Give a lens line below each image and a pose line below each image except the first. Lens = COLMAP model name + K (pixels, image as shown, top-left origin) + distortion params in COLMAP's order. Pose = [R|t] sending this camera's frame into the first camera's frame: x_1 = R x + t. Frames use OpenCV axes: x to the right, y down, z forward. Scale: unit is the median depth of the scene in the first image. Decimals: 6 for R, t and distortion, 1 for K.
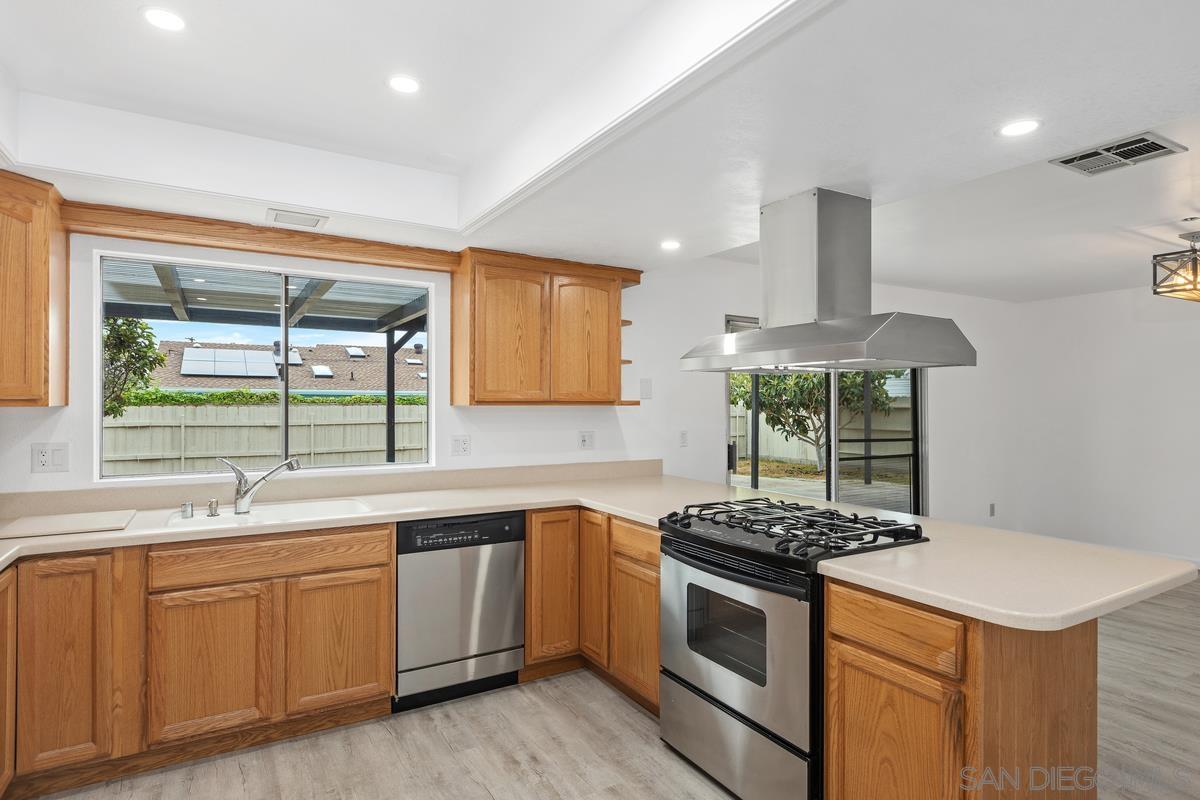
lens RADIAL K [[636.3, 0, 604.6], [0, 636.3, 398.6], [0, 0, 1]] dist [0.000284, -0.002777]
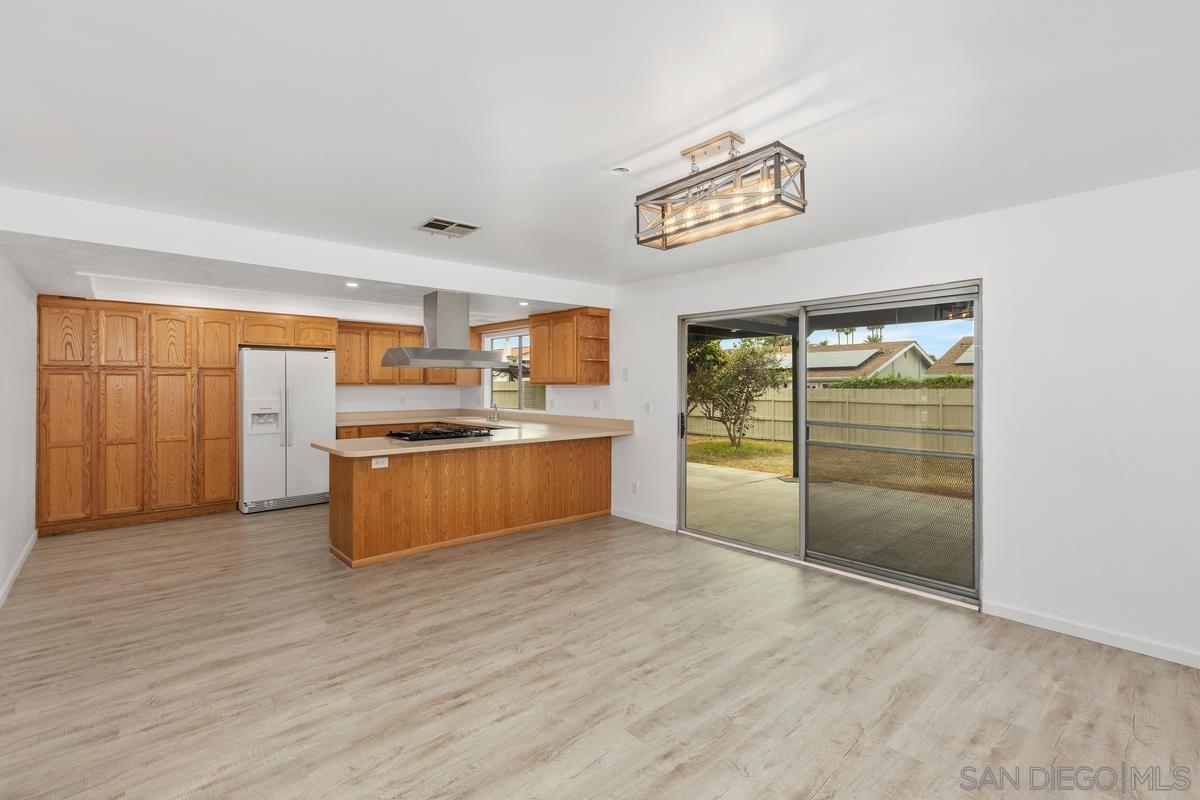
lens RADIAL K [[547.0, 0, 607.9], [0, 547.0, 383.9], [0, 0, 1]] dist [0.002866, -0.003299]
pose [[0.197032, -0.006179, -0.980378, 2.068740], [0.006343, 0.999967, -0.005027, 0.021585], [0.980377, -0.005228, 0.197065, 1.036716]]
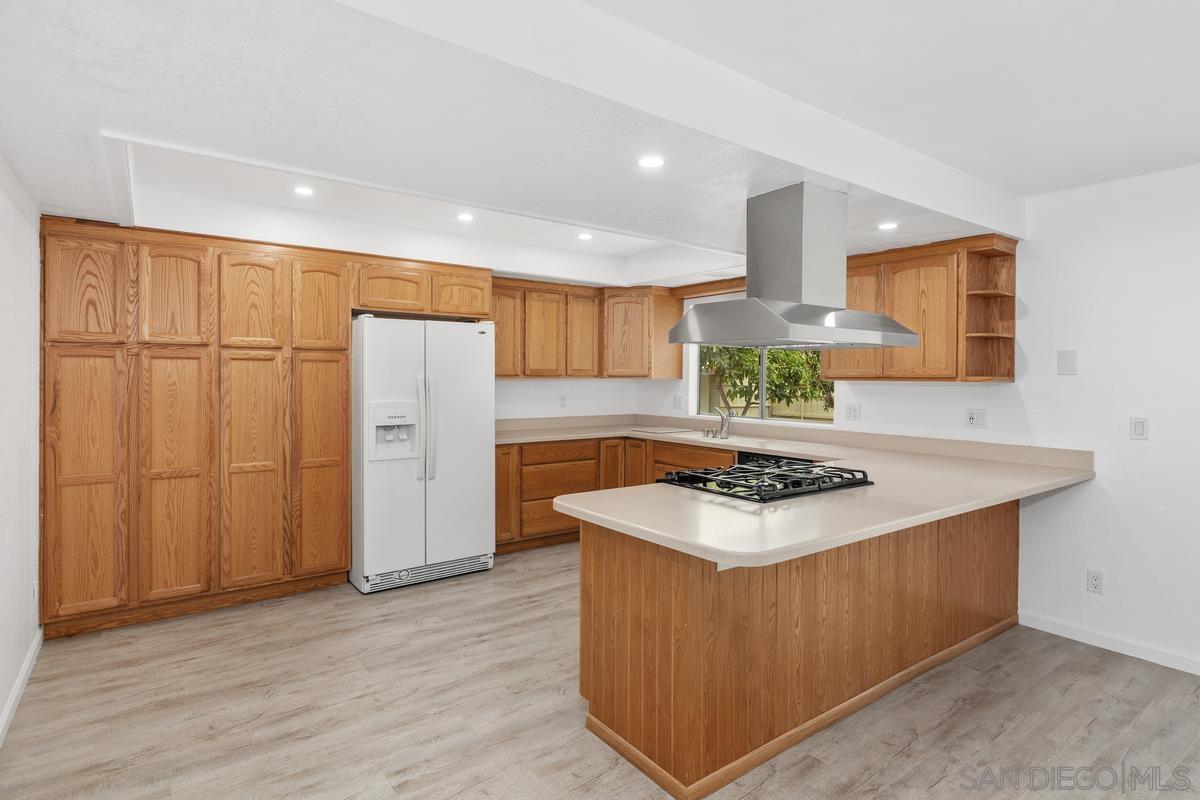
lens RADIAL K [[636.3, 0, 607.7], [0, 636.3, 383.4], [0, 0, 1]] dist [0.000284, -0.002777]
pose [[0.095705, 0.006977, -0.995385, 1.244927], [-0.001472, 0.999975, 0.006867, 0.009984], [0.995409, 0.000808, 0.095713, 0.507310]]
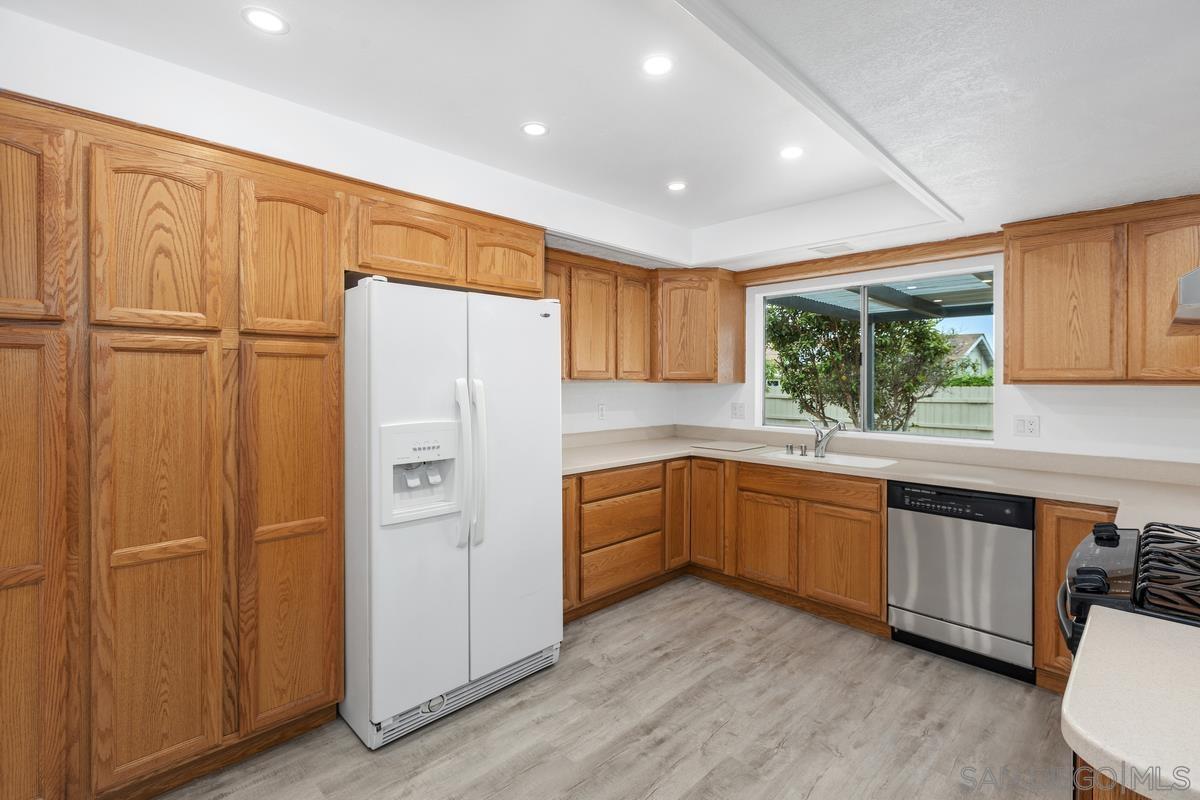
lens RADIAL K [[547.0, 0, 604.4], [0, 547.0, 383.1], [0, 0, 1]] dist [0.002866, -0.003299]
pose [[0.231229, 0.002057, -0.972897, 0.554257], [0.002095, 0.999994, 0.002612, 0.006025], [0.972897, -0.002643, 0.231224, 0.235112]]
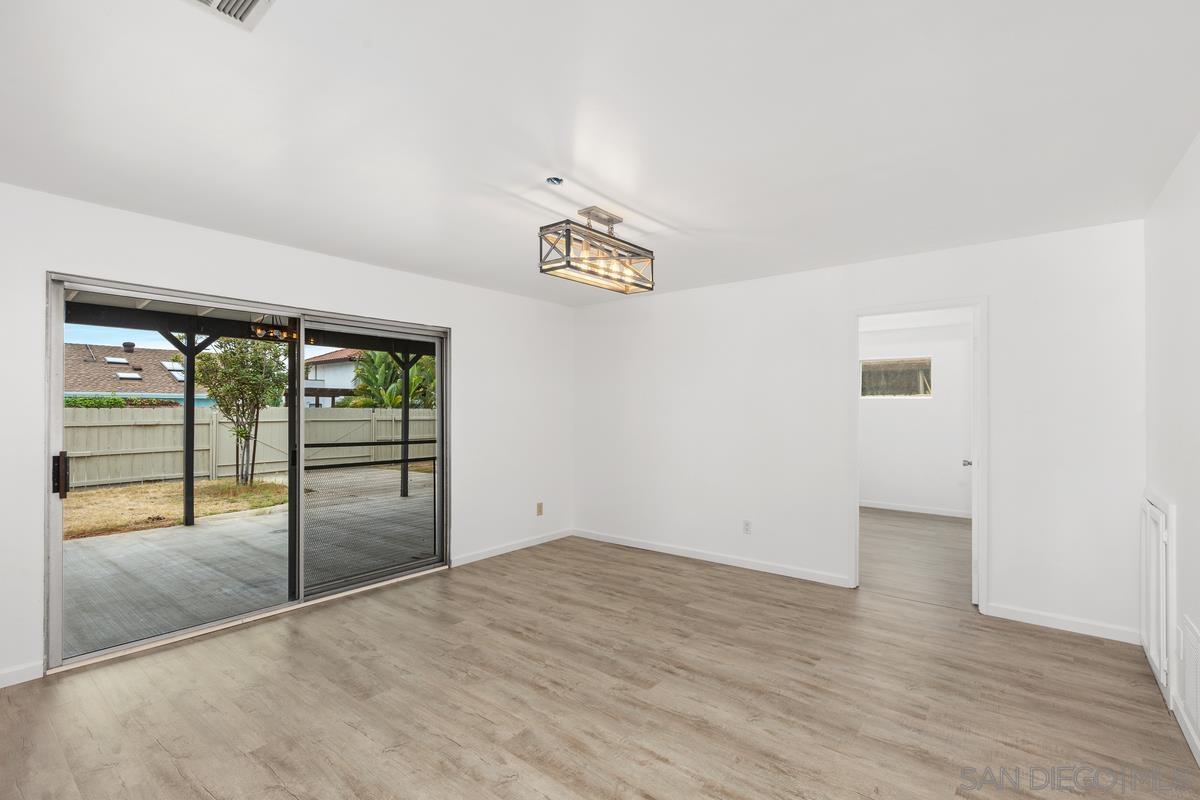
lens RADIAL K [[547.0, 0, 596.7], [0, 547.0, 404.0], [0, 0, 1]] dist [0.002866, -0.003299]
pose [[0.935114, 0.003821, 0.354327, 0.894029], [-0.003869, 0.999992, -0.000574, 0.020286], [-0.354326, -0.000834, 0.935121, 0.367562]]
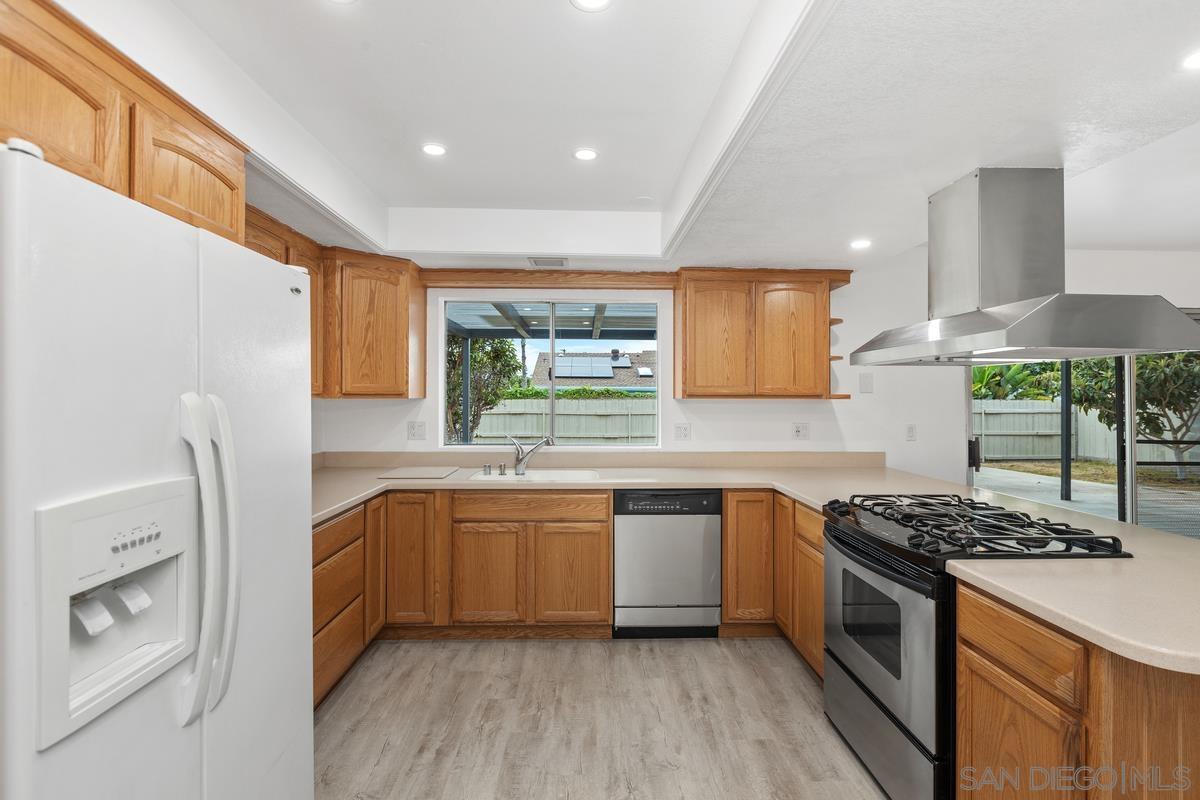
lens RADIAL K [[558.8, 0, 606.3], [0, 558.8, 389.3], [0, 0, 1]] dist [-0.011759, 0.000012]
pose [[0.874301, -0.006207, -0.485345, 0.205403], [0.002257, 0.999959, -0.008723, 0.002450], [0.485380, 0.006532, 0.874279, 0.008681]]
